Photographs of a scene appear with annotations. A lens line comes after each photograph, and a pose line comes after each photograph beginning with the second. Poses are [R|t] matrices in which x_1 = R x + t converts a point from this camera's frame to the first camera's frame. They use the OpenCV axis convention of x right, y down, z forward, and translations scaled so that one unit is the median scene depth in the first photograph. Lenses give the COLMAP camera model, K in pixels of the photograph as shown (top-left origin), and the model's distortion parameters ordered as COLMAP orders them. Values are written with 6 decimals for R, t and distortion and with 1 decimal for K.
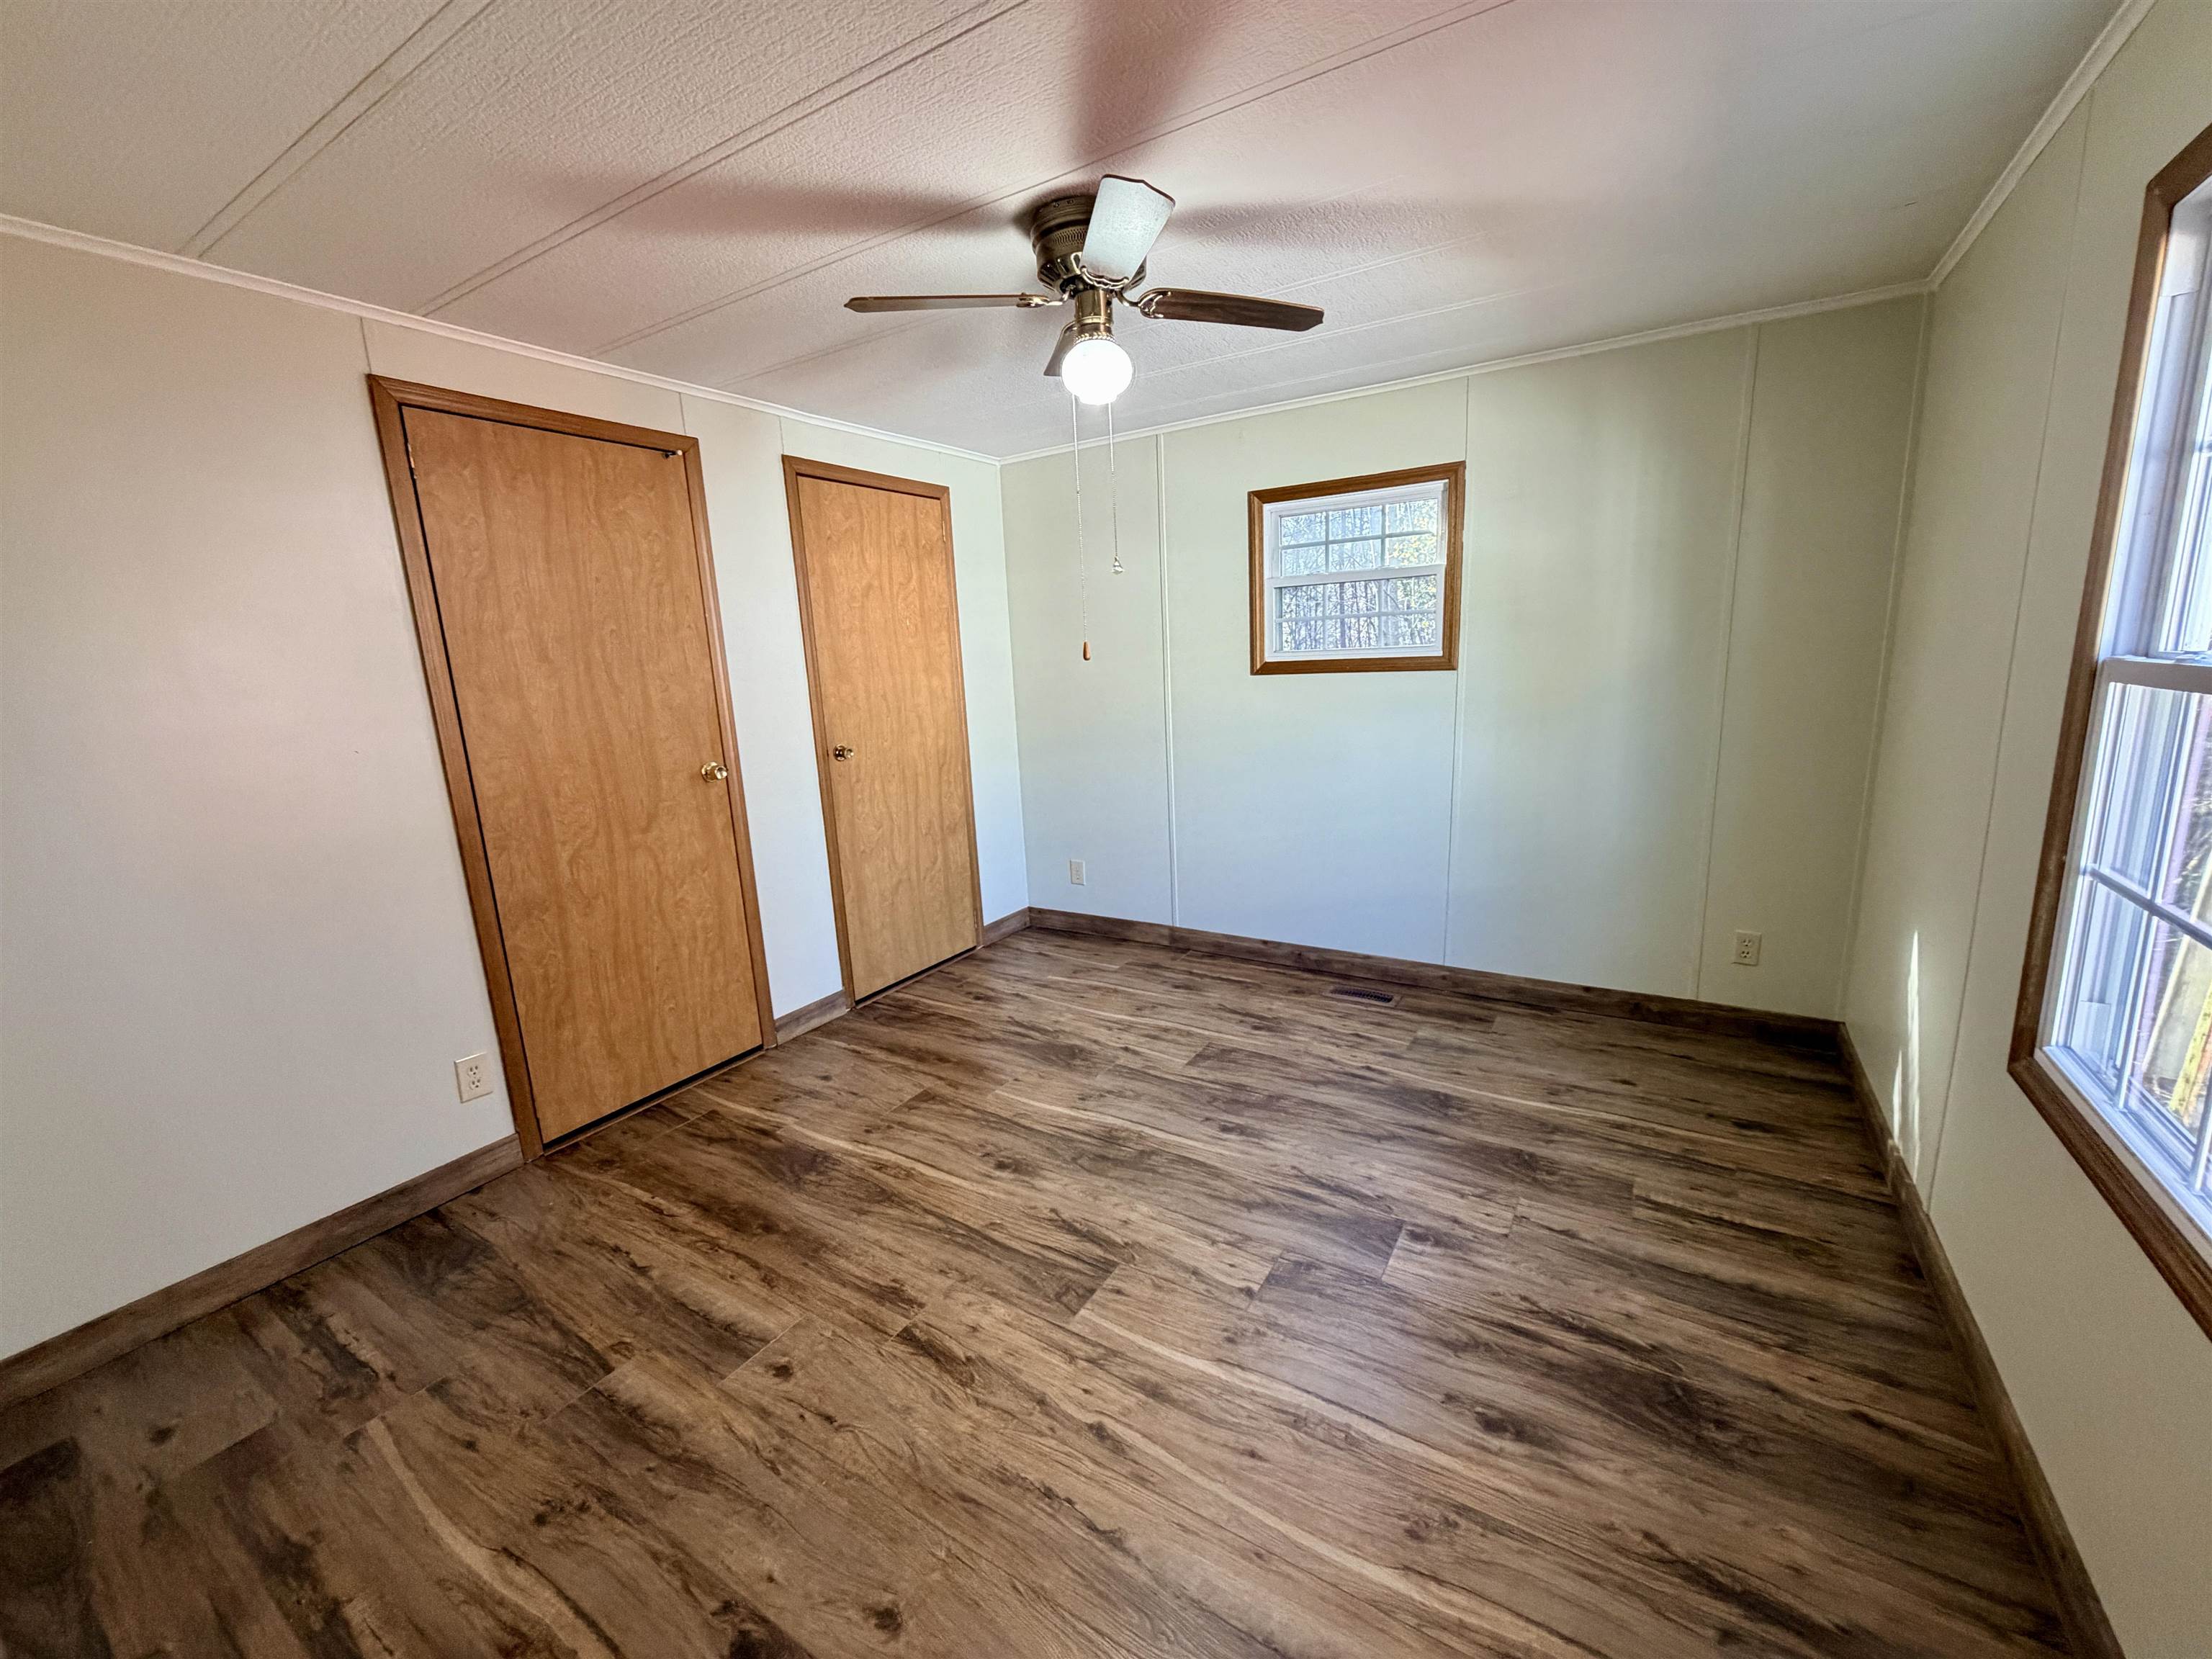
lens RADIAL K [[880.0, 0, 1101.3], [0, 880.0, 829.5], [0, 0, 1]] dist [-0.000740, 0.000209]
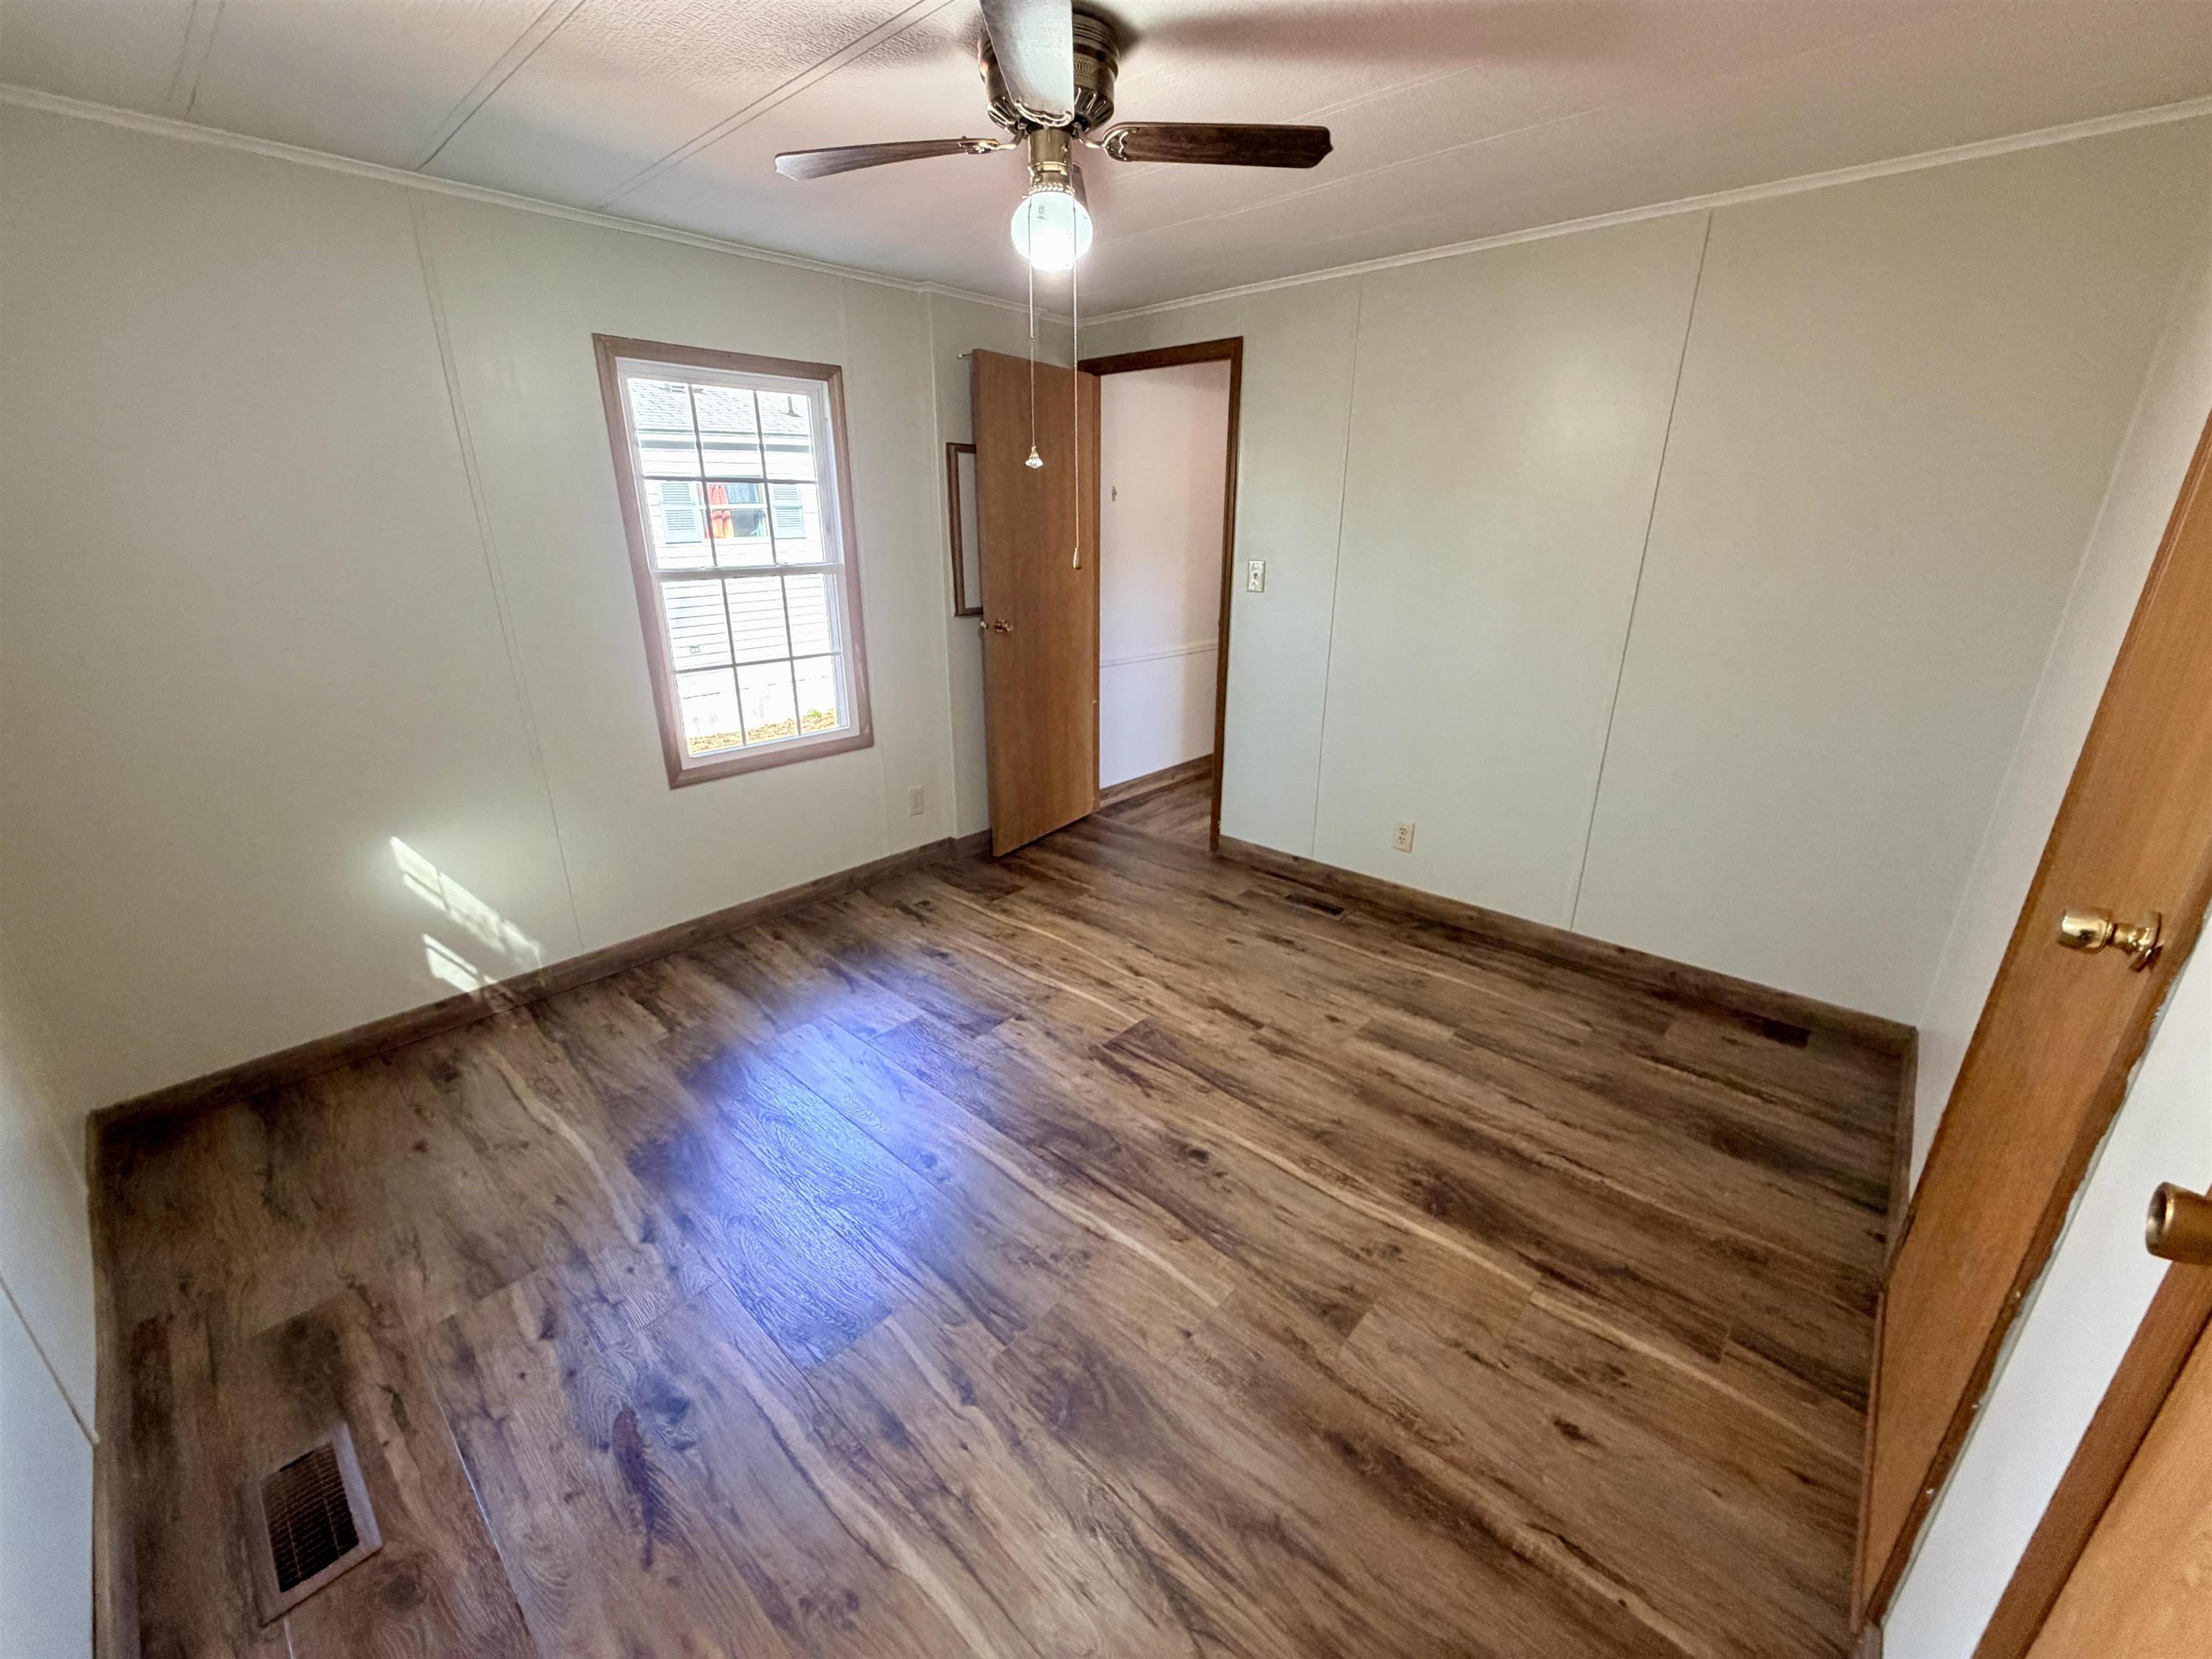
lens RADIAL K [[880.0, 0, 1101.3], [0, 880.0, 829.5], [0, 0, 1]] dist [-0.000740, 0.000209]
pose [[-0.983865, -0.013478, 0.178405, -0.181673], [0.079007, 0.861934, 0.500828, -0.375846], [-0.160523, 0.506842, -0.846961, 1.728069]]
